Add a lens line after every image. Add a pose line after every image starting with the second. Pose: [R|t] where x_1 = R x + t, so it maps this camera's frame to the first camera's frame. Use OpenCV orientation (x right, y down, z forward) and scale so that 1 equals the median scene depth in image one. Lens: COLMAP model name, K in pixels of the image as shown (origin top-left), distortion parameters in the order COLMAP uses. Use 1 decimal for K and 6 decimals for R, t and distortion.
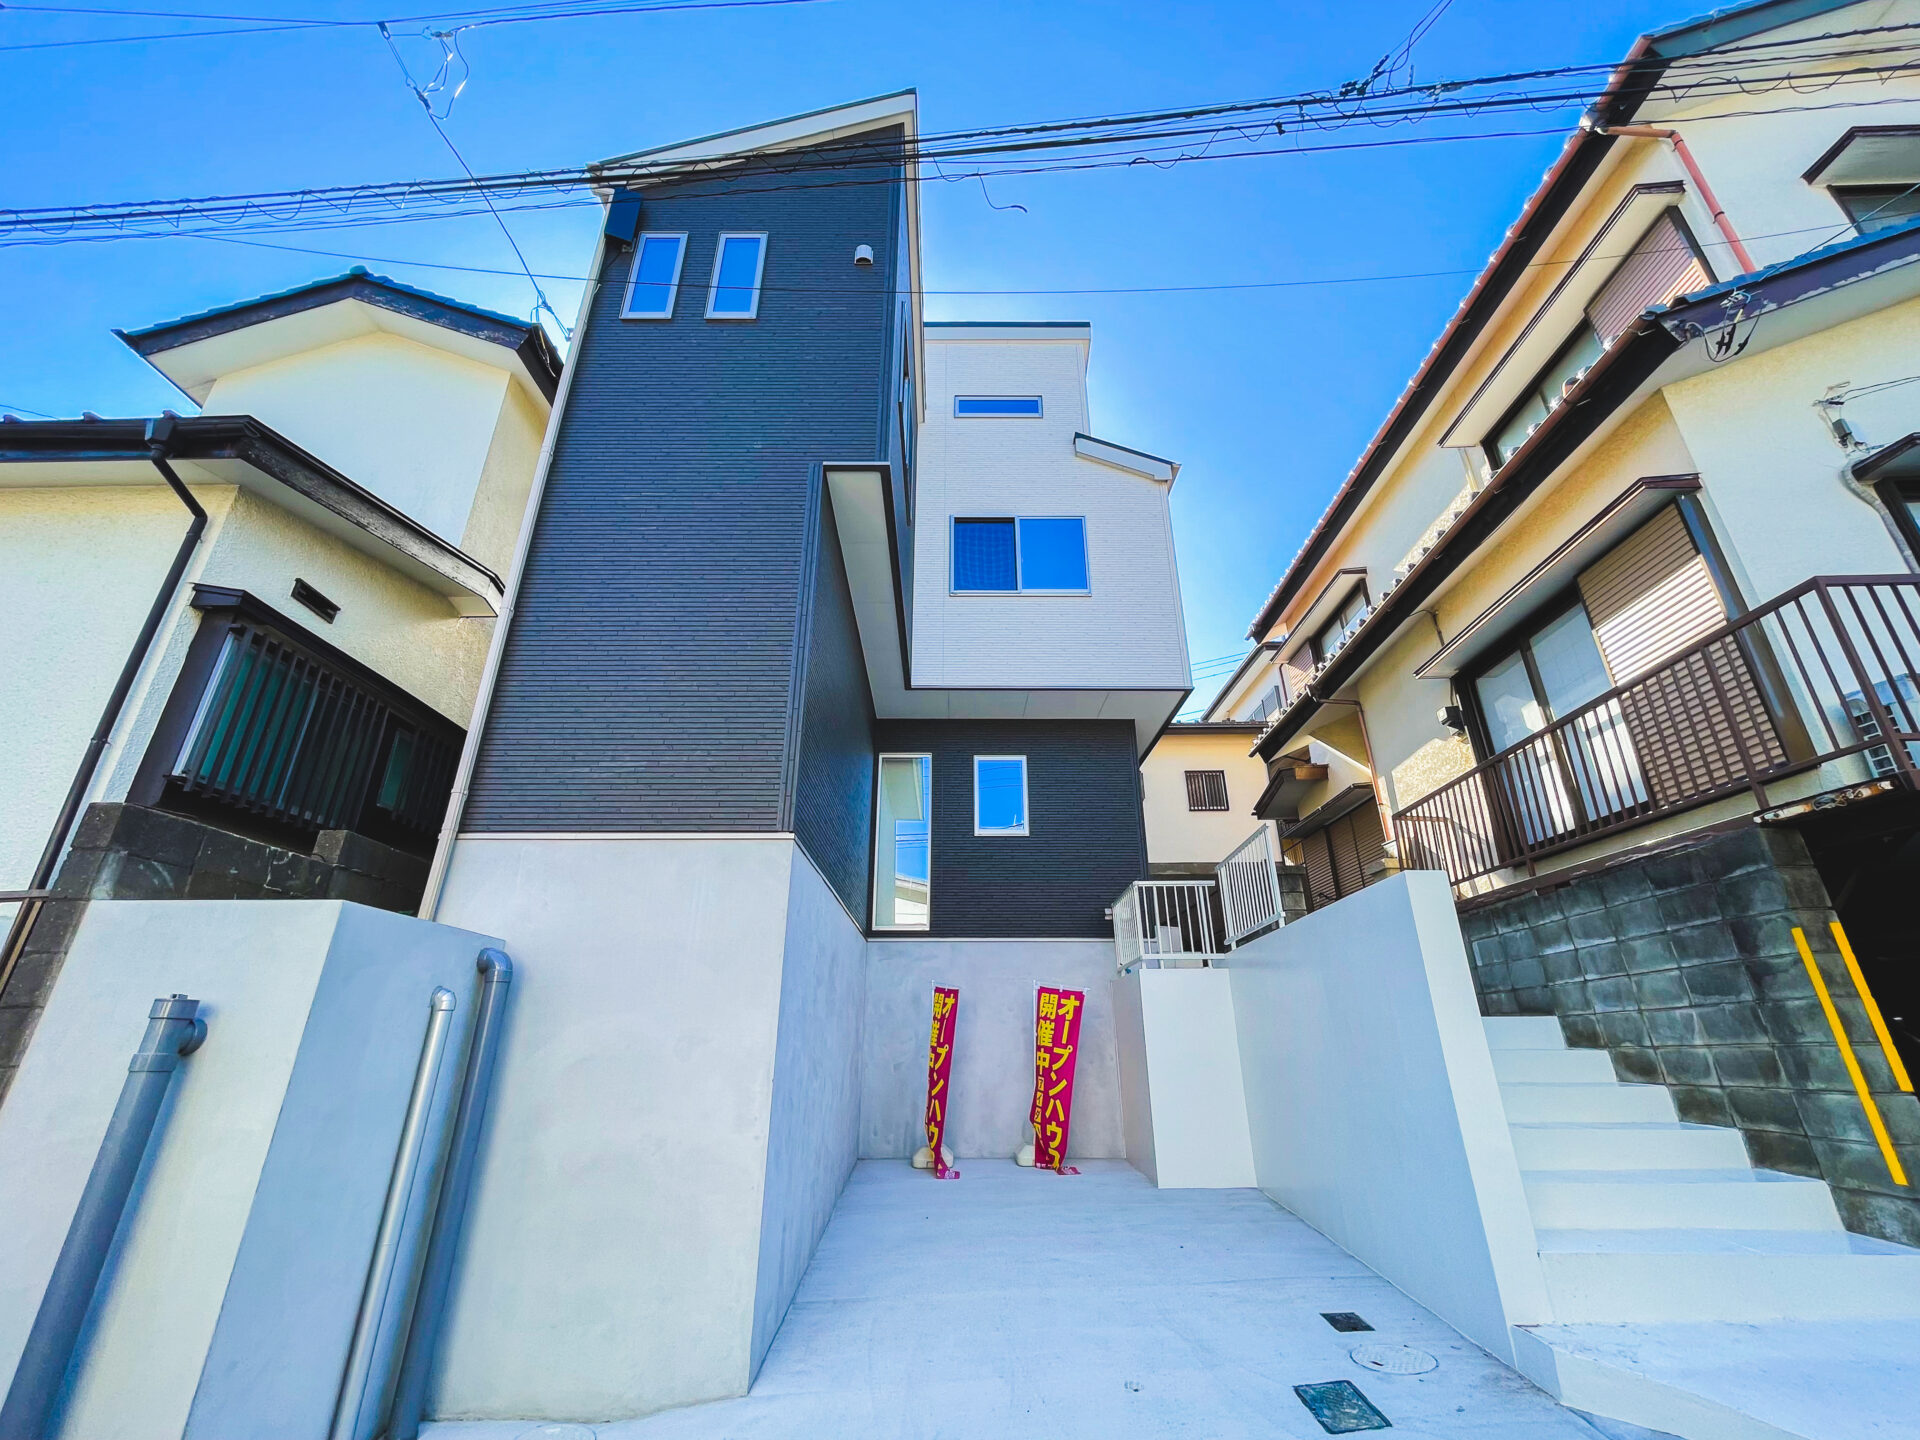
lens RADIAL K [[798.8, 0, 958.2], [0, 798.8, 720.5], [0, 0, 1]] dist [0.003516, -0.000986]
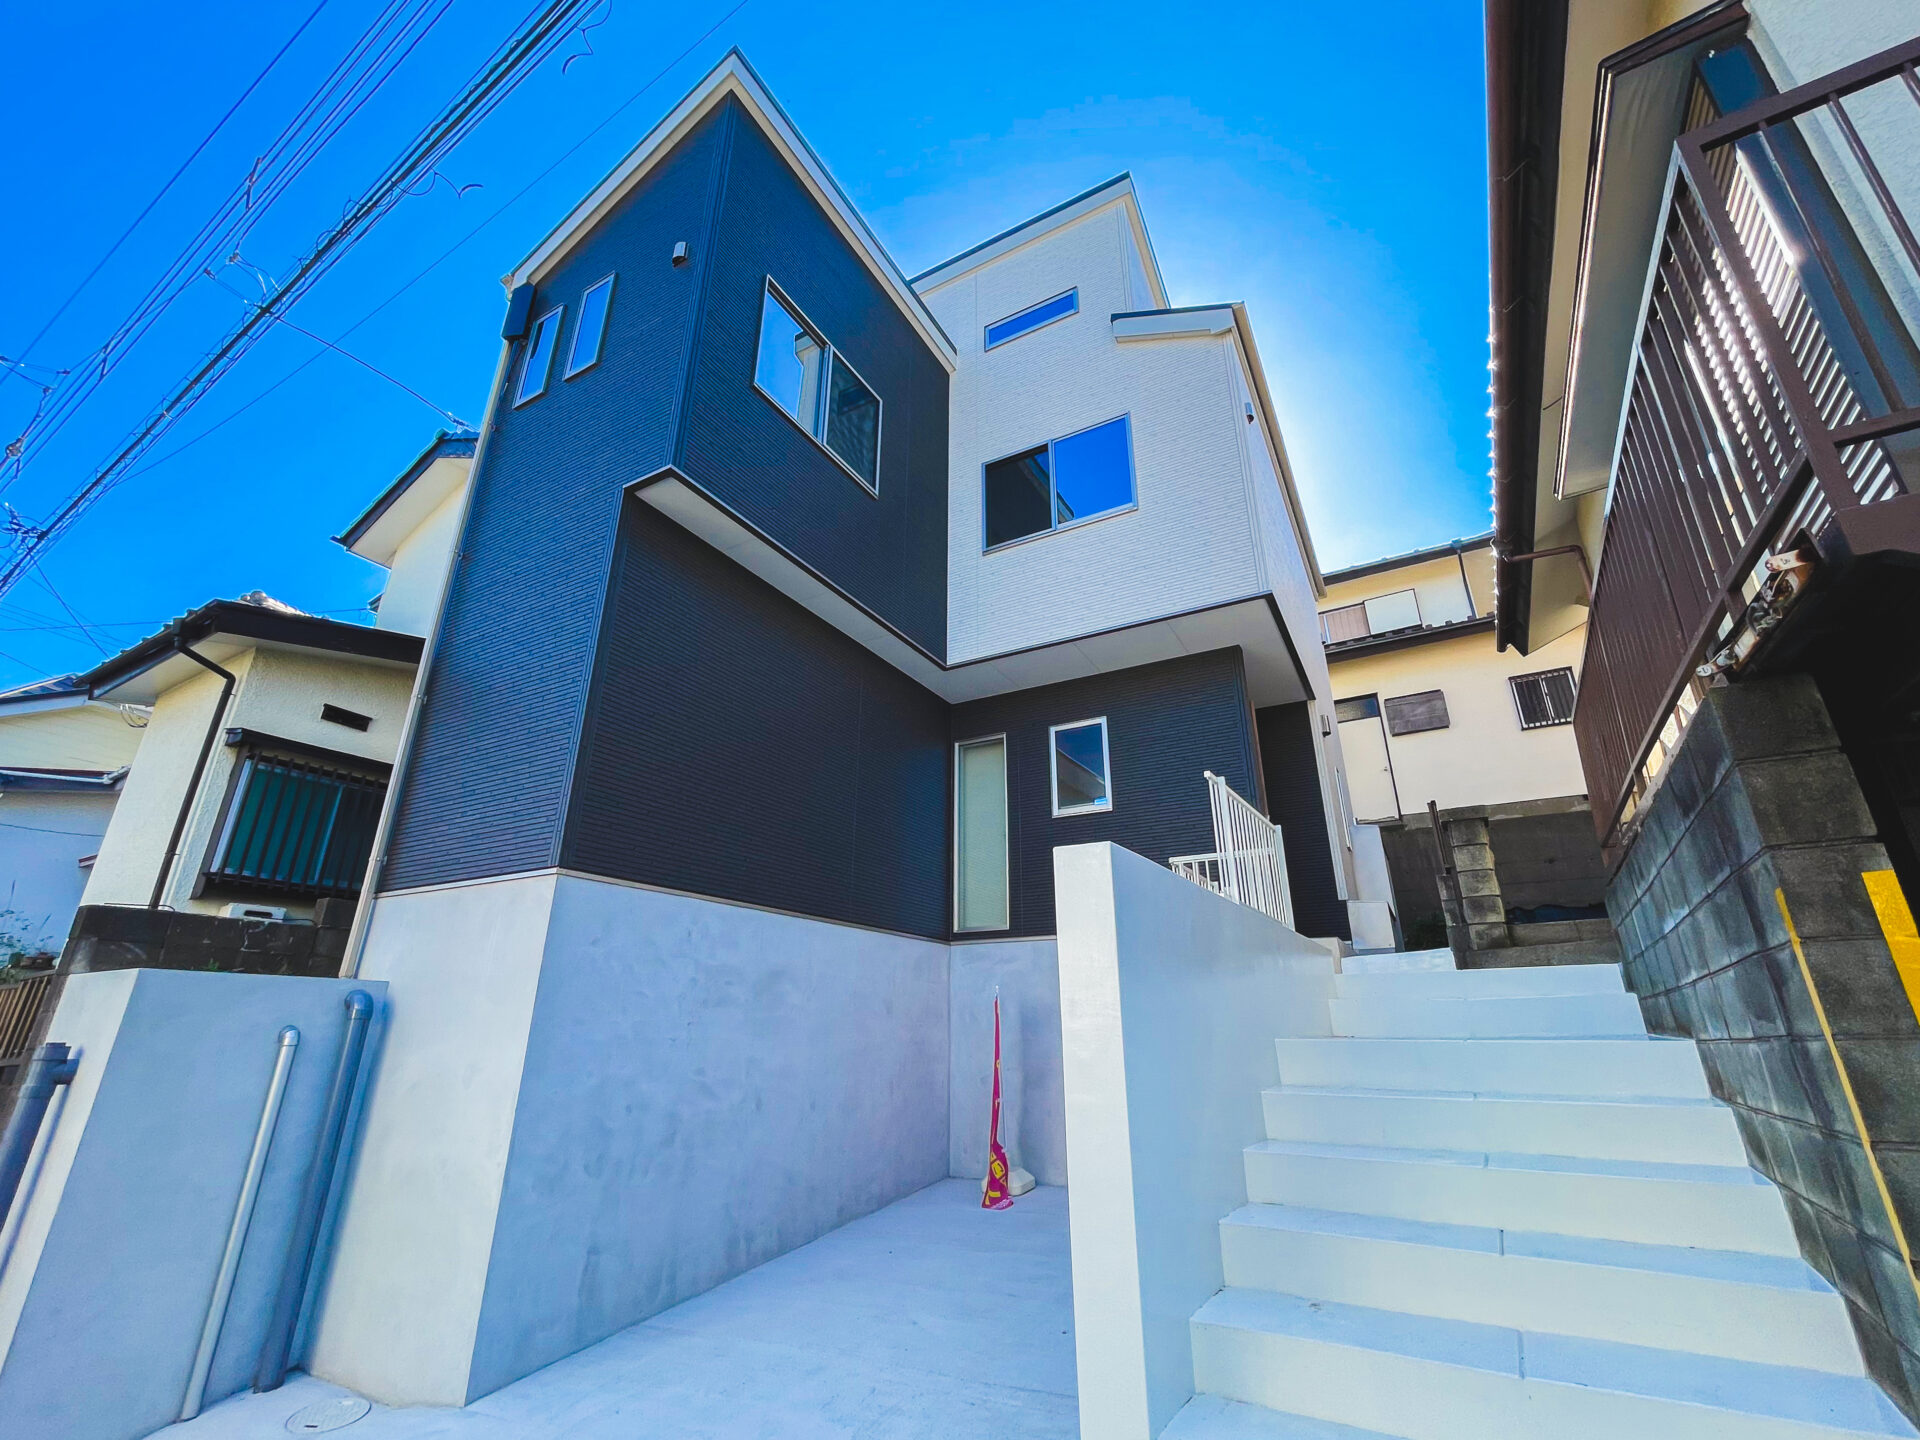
lens RADIAL K [[840.9, 0, 963.2], [0, 840.9, 723.7], [0, 0, 1]] dist [-0.001741, 0.000835]
pose [[0.865874, -0.171676, -0.469883, 0.582780], [0.188637, 0.981983, -0.011168, 0.052326], [0.463334, -0.078967, 0.882658, 0.231299]]
